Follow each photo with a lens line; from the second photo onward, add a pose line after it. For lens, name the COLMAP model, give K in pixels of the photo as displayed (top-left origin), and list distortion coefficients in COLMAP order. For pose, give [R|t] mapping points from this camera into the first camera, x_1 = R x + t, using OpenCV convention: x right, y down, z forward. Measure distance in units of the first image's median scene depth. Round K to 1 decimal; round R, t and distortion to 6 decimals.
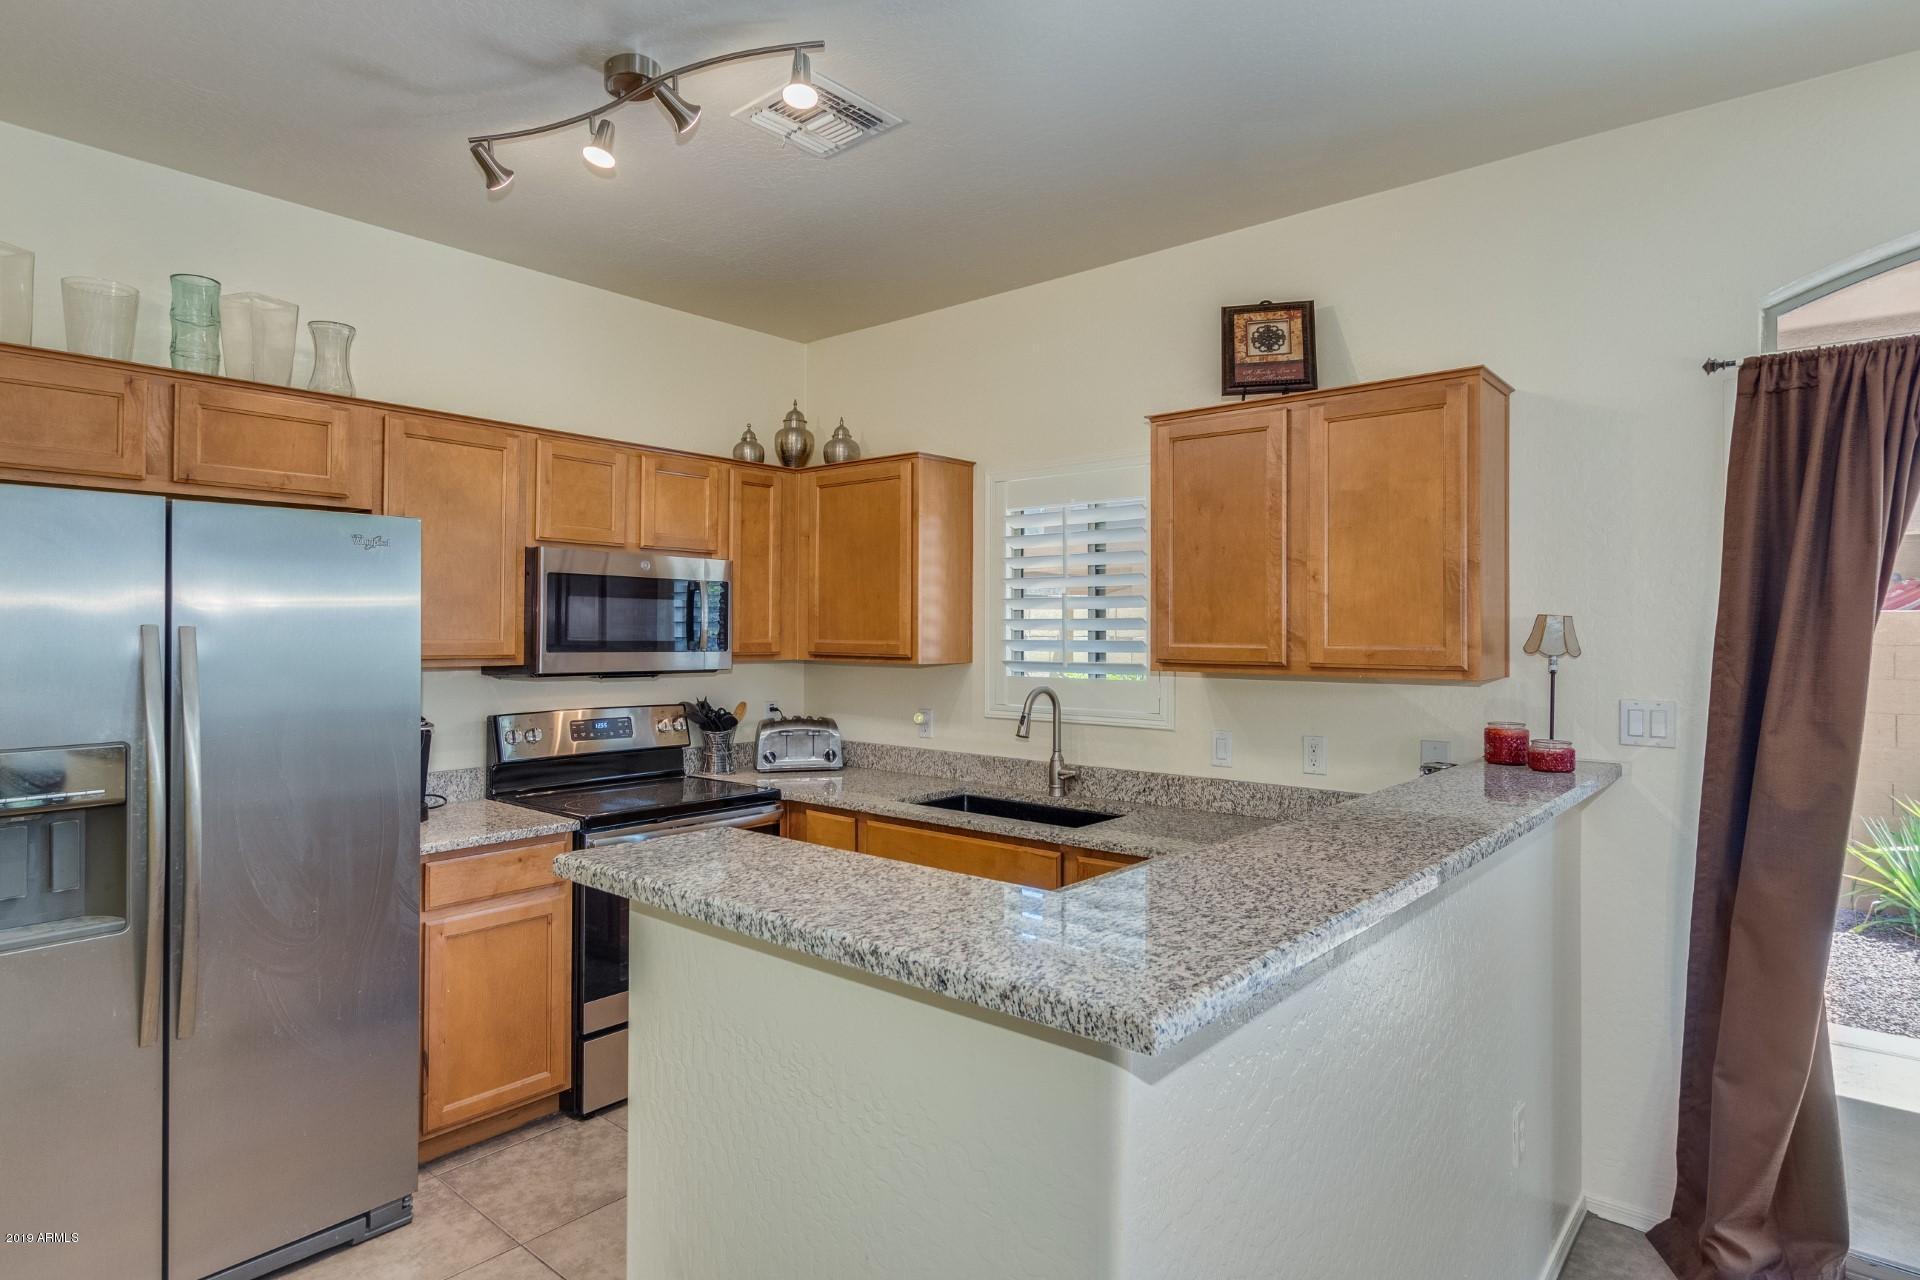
lens RADIAL K [[1040.2, 0, 954.8], [0, 1040.2, 617.2], [0, 0, 1]] dist [0.002861, -0.000695]
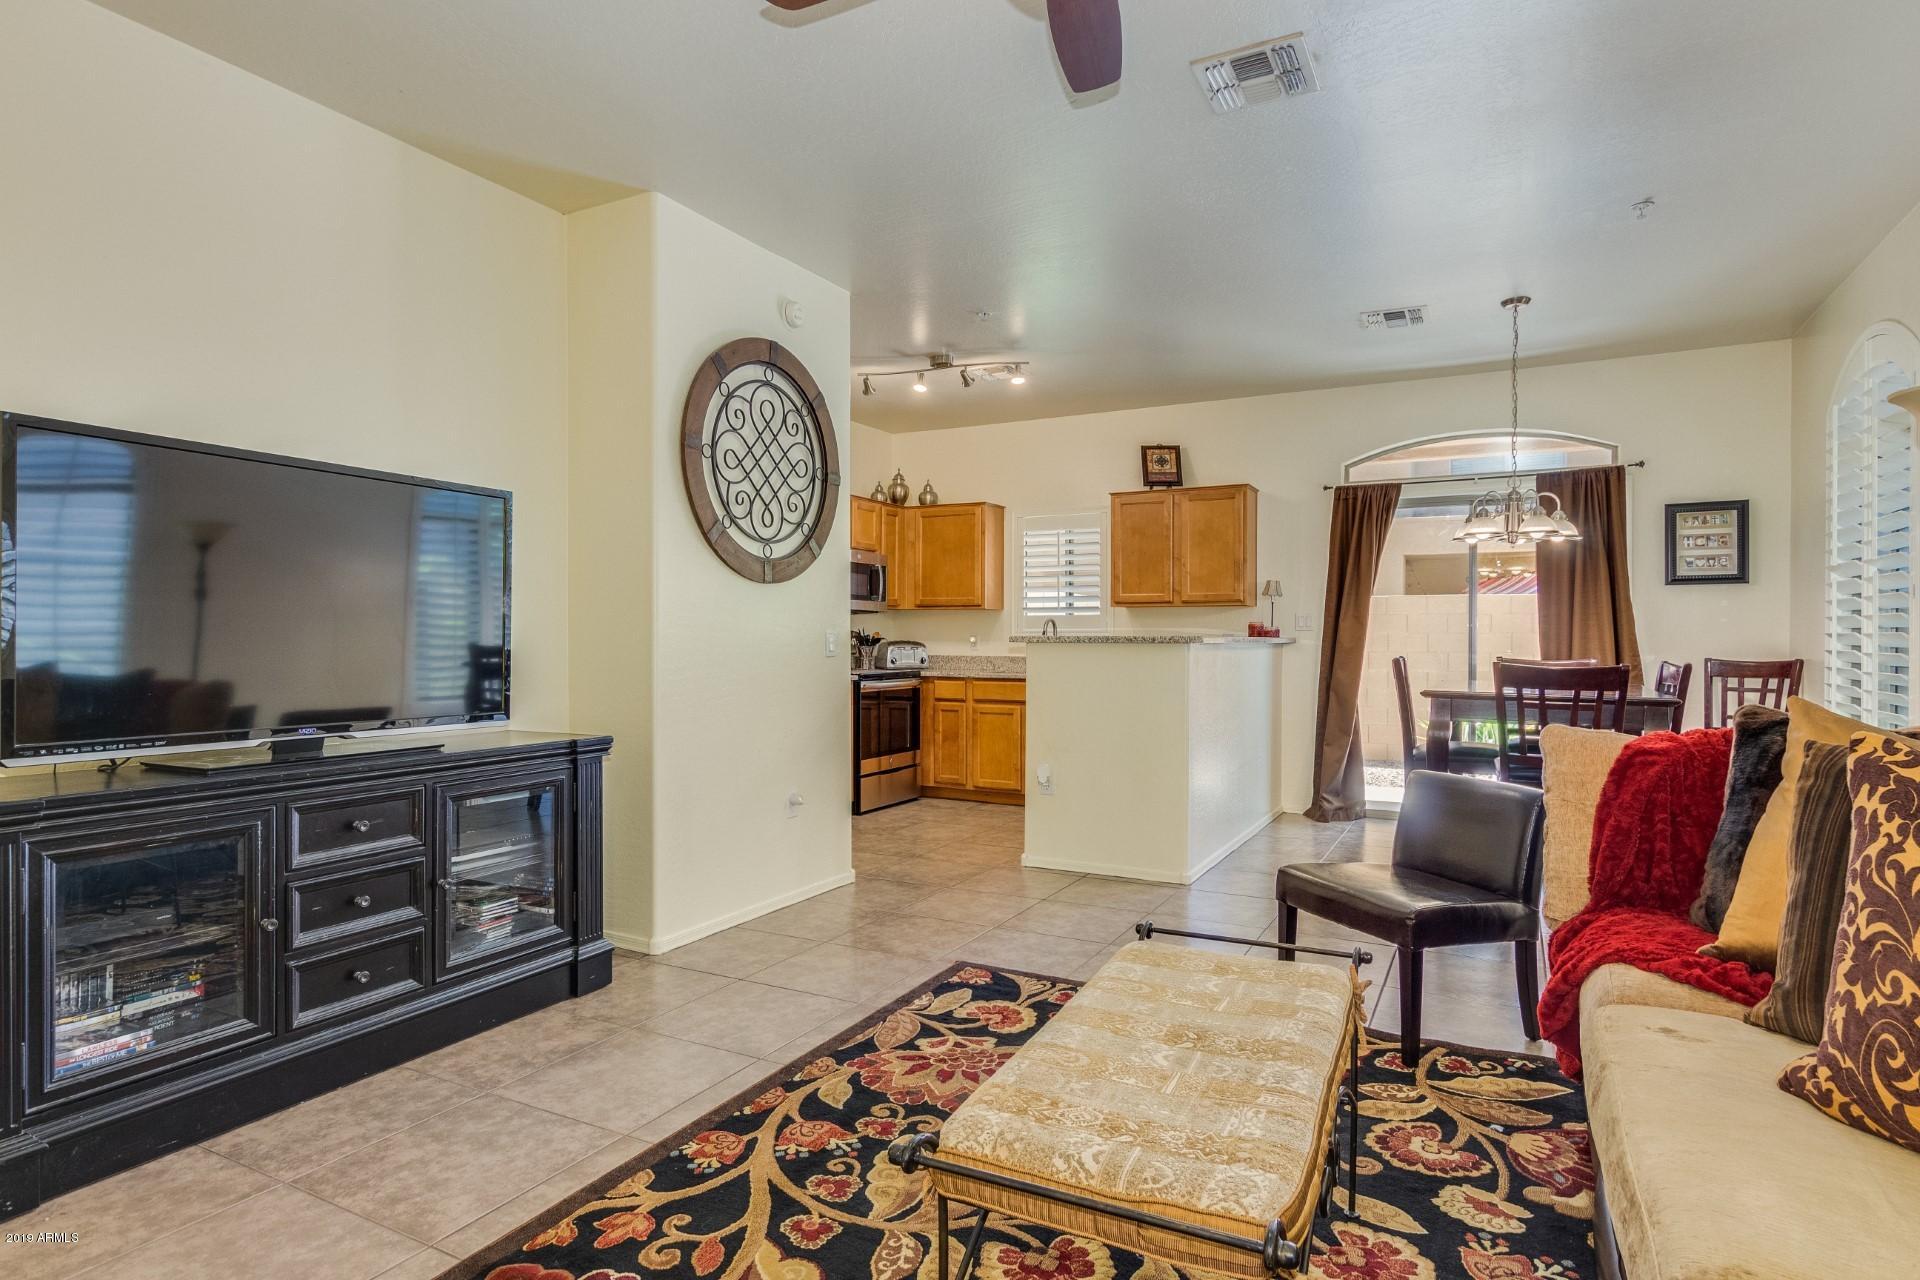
lens RADIAL K [[1031.1, 0, 963.7], [0, 1031.1, 644.0], [0, 0, 1]] dist [0.004046, -0.001412]
pose [[0.975205, -0.002529, 0.221288, -0.619878], [-0.001920, 0.999800, 0.019887, 0.089207], [-0.221294, -0.019818, 0.975006, -1.114083]]
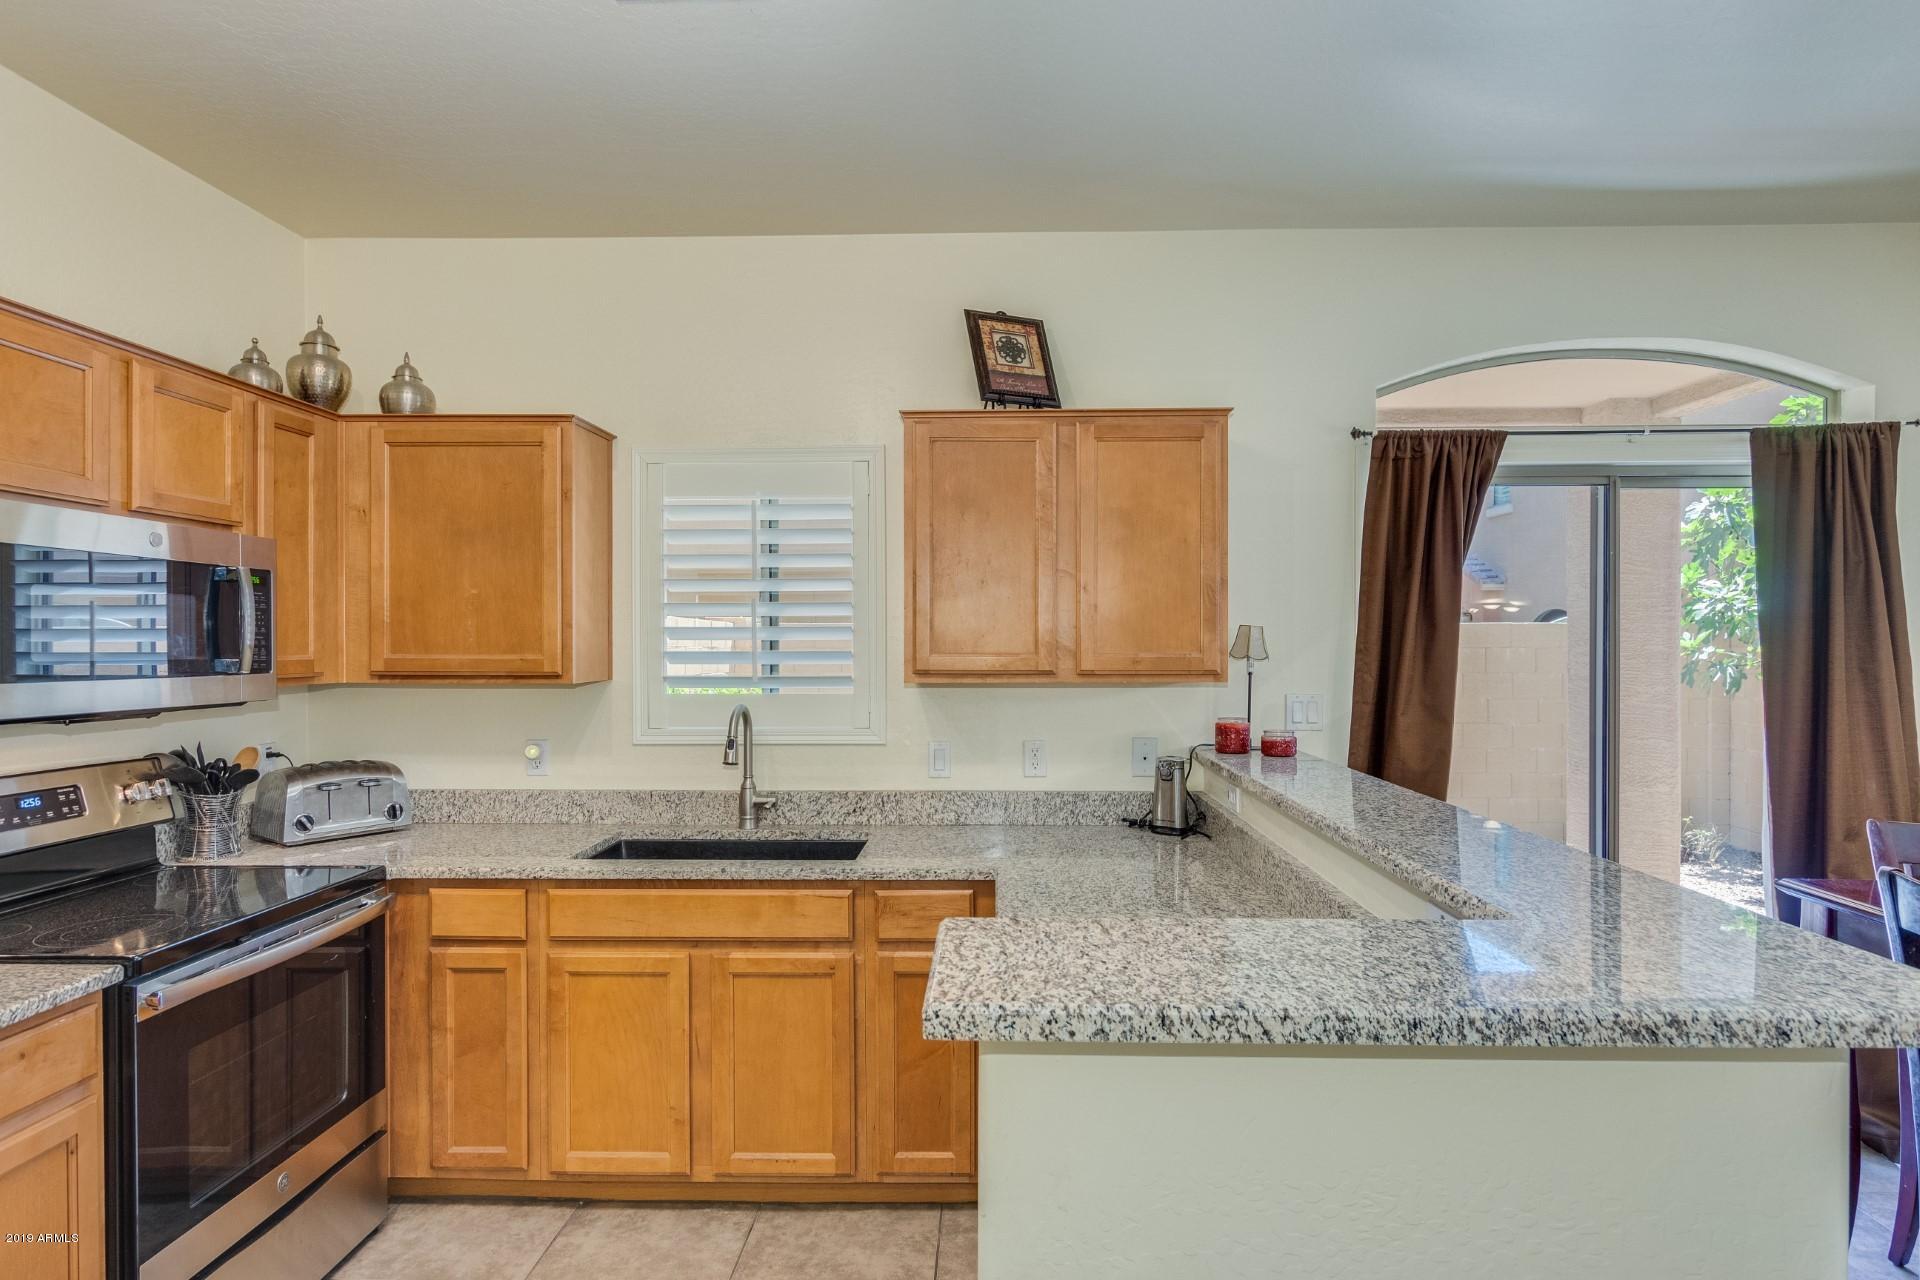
lens RADIAL K [[1031.1, 0, 963.7], [0, 1031.1, 644.0], [0, 0, 1]] dist [0.004046, -0.001412]
pose [[0.774807, -0.007321, 0.632156, -0.362676], [-0.004457, 0.999845, 0.017042, 0.000455], [-0.632182, -0.016021, 0.774654, 0.245861]]
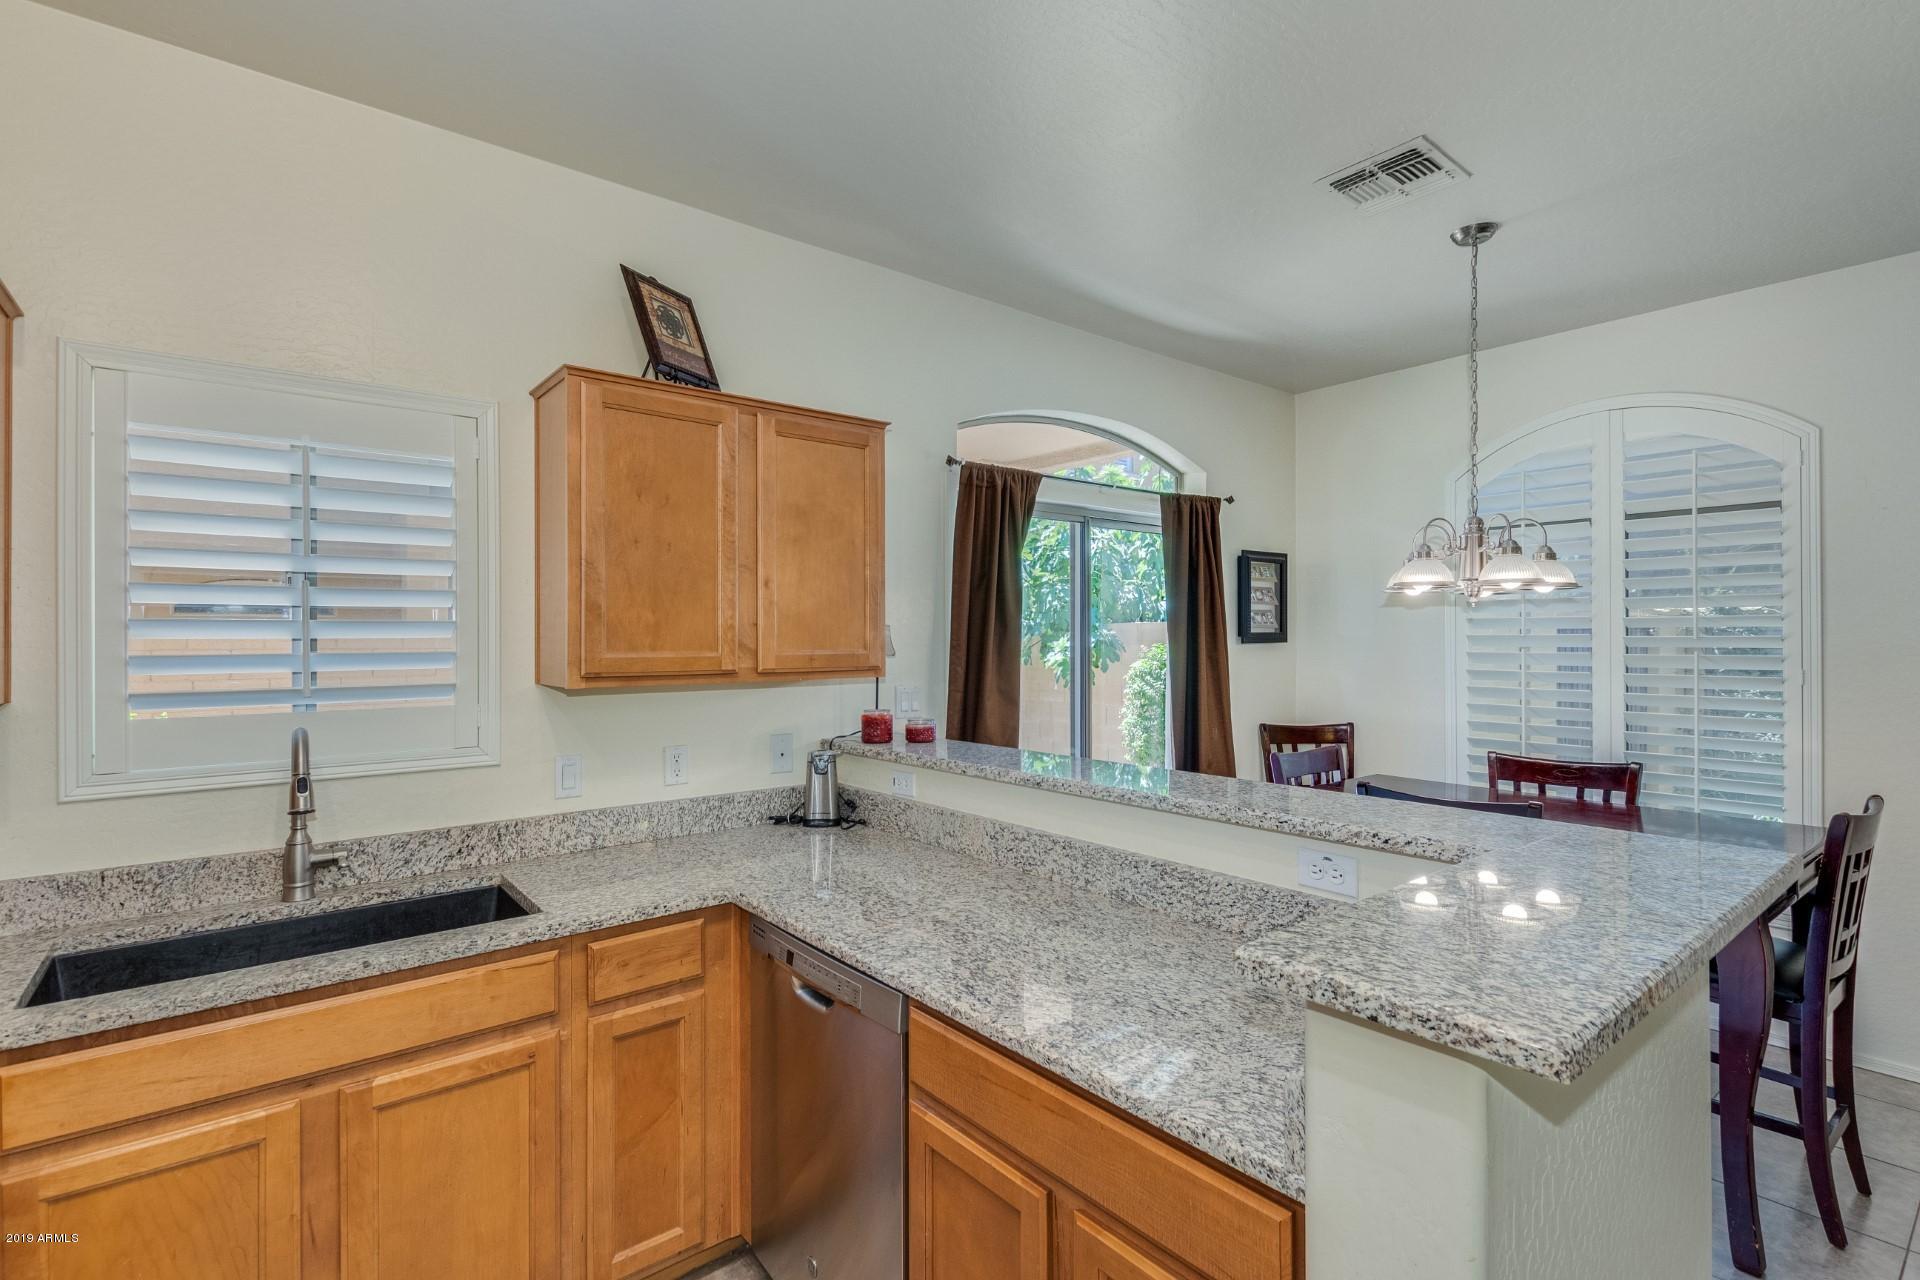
lens RADIAL K [[899.0, 0, 966.5], [0, 899.0, 632.7], [0, 0, 1]] dist [0.008509, 0.000089]
pose [[0.173697, 0.001362, 0.984798, -0.435894], [-0.009713, 0.999953, 0.000330, 0.006082], [-0.984751, -0.009623, 0.173702, 0.588017]]
